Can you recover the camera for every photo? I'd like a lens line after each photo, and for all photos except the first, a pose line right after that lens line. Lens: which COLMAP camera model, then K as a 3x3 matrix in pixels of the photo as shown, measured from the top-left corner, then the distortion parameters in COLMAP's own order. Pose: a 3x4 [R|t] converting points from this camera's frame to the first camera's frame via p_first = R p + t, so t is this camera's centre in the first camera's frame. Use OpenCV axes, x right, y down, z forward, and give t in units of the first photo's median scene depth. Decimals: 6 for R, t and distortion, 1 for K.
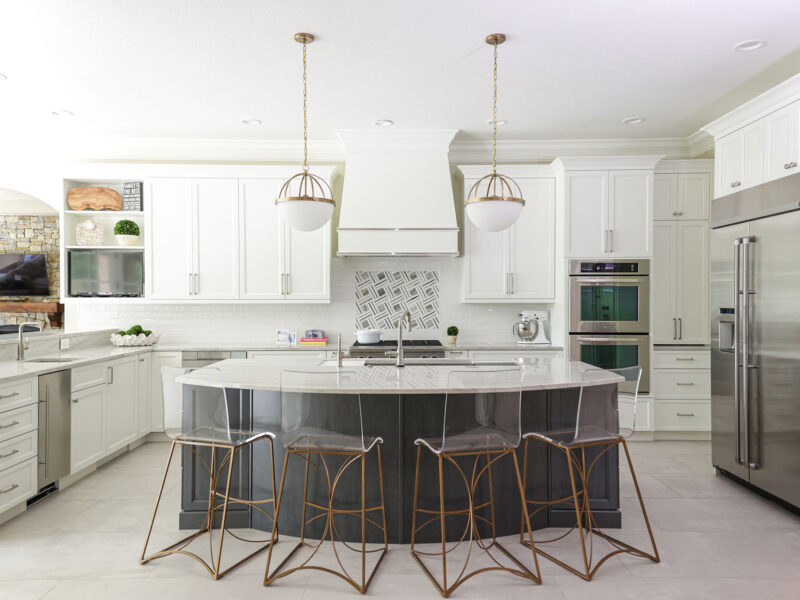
lens RADIAL K [[607.1, 0, 400.0], [0, 607.1, 300.0], [0, 0, 1]] dist [0.129503, -0.124398]
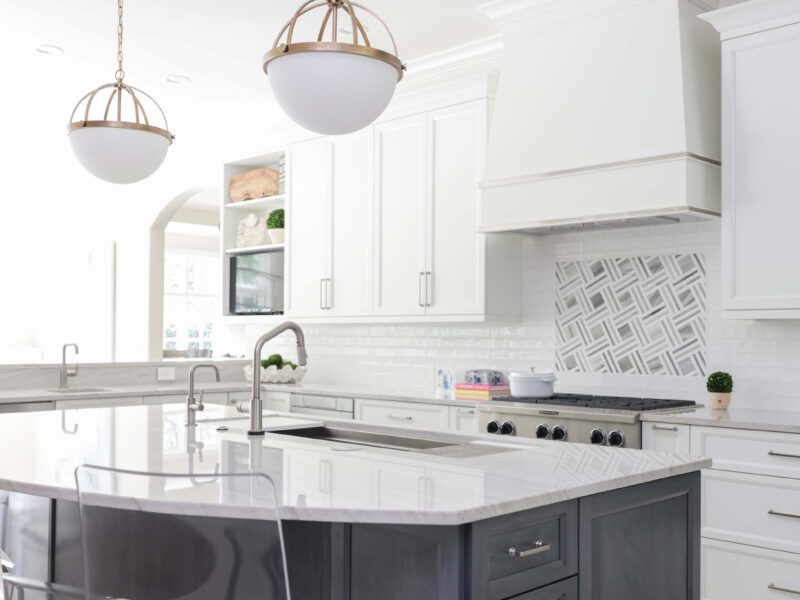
lens RADIAL K [[887.0, 0, 398.7], [0, 887.0, 323.2], [0, 0, 1]] dist [-0.001763, -0.005275]
pose [[0.703017, -0.005072, -0.711155, 0.393421], [-0.007336, 0.999870, -0.014383, 0.018606], [0.711135, 0.015329, 0.702888, 0.374137]]
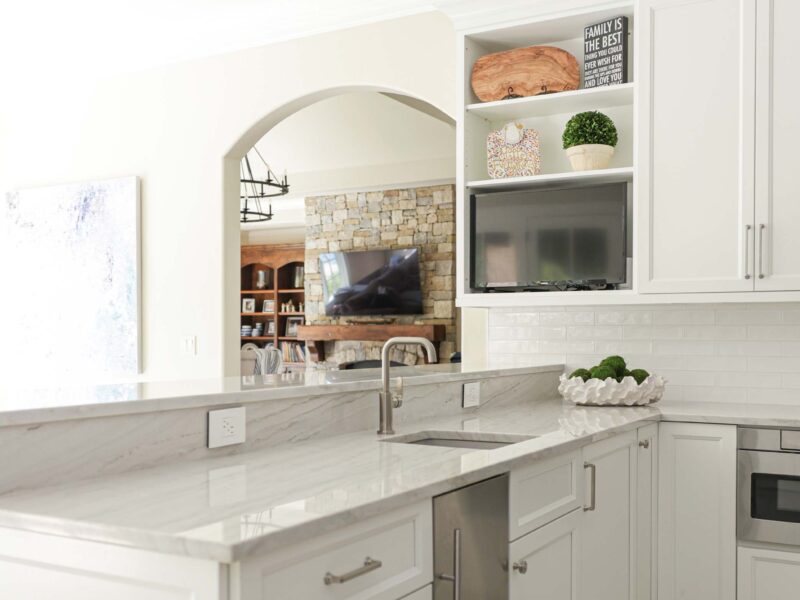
lens RADIAL K [[915.6, 0, 398.4], [0, 915.6, 343.0], [0, 0, 1]] dist [0.010407, 0.032283]
pose [[0.862405, 0.007370, -0.506166, -0.232643], [-0.002573, 0.999945, 0.010176, 0.025401], [0.506213, -0.007474, 0.862376, 0.383600]]
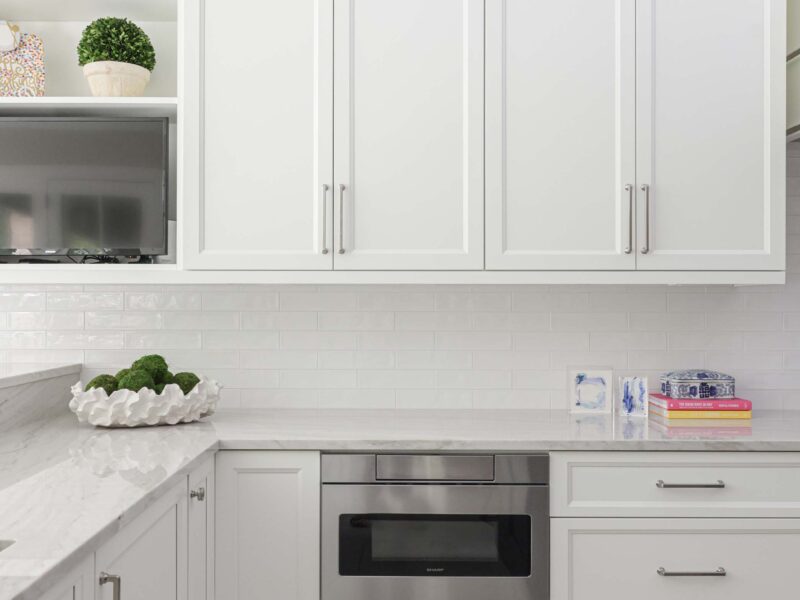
lens RADIAL K [[826.7, 0, 400.0], [0, 826.7, 300.0], [0, 0, 1]] dist [-0.002519, -0.018208]
pose [[0.999992, 0.002593, -0.002984, -0.296606], [-0.002607, 0.999986, -0.004658, 0.014987], [0.002972, 0.004666, 0.999985, 0.584749]]
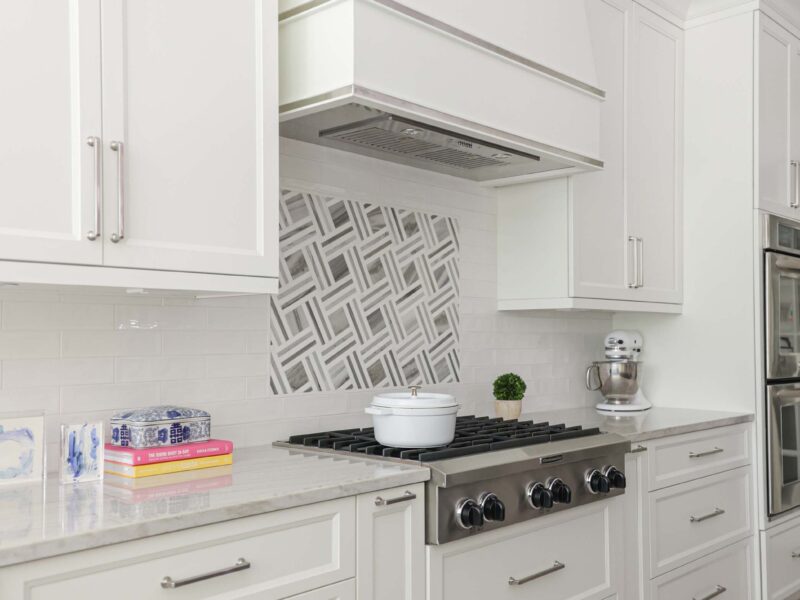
lens RADIAL K [[819.0, 0, 400.9], [0, 819.0, 318.3], [0, 0, 1]] dist [0.110277, -0.012327]
pose [[0.687473, 0.016806, 0.726015, -0.314309], [-0.000962, 0.999752, -0.022231, 0.021622], [-0.726209, 0.014585, 0.687319, 0.725291]]
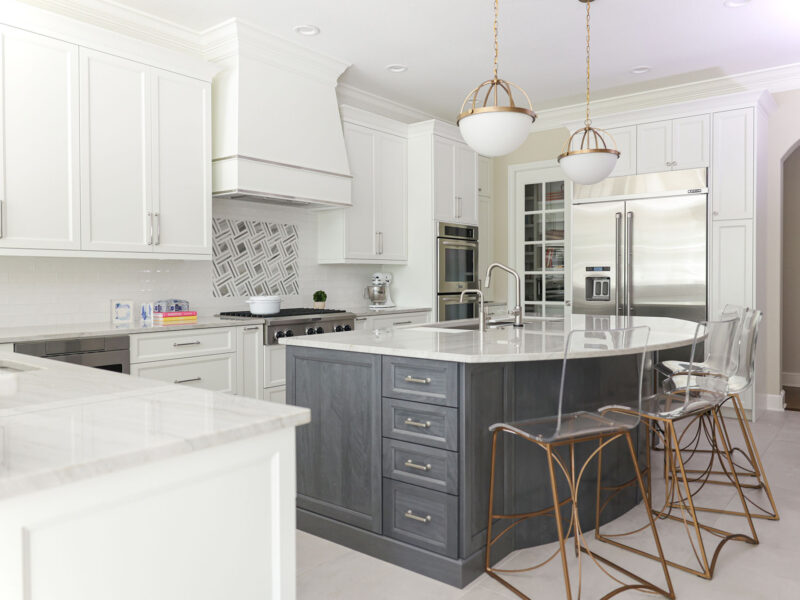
lens RADIAL K [[614.6, 0, 399.8], [0, 614.6, 281.7], [0, 0, 1]] dist [-0.000575, 0.001139]
pose [[0.625211, -0.007129, 0.780423, -0.523376], [0.003074, 0.999973, 0.006672, 0.025507], [-0.780450, -0.001772, 0.625216, 0.381169]]
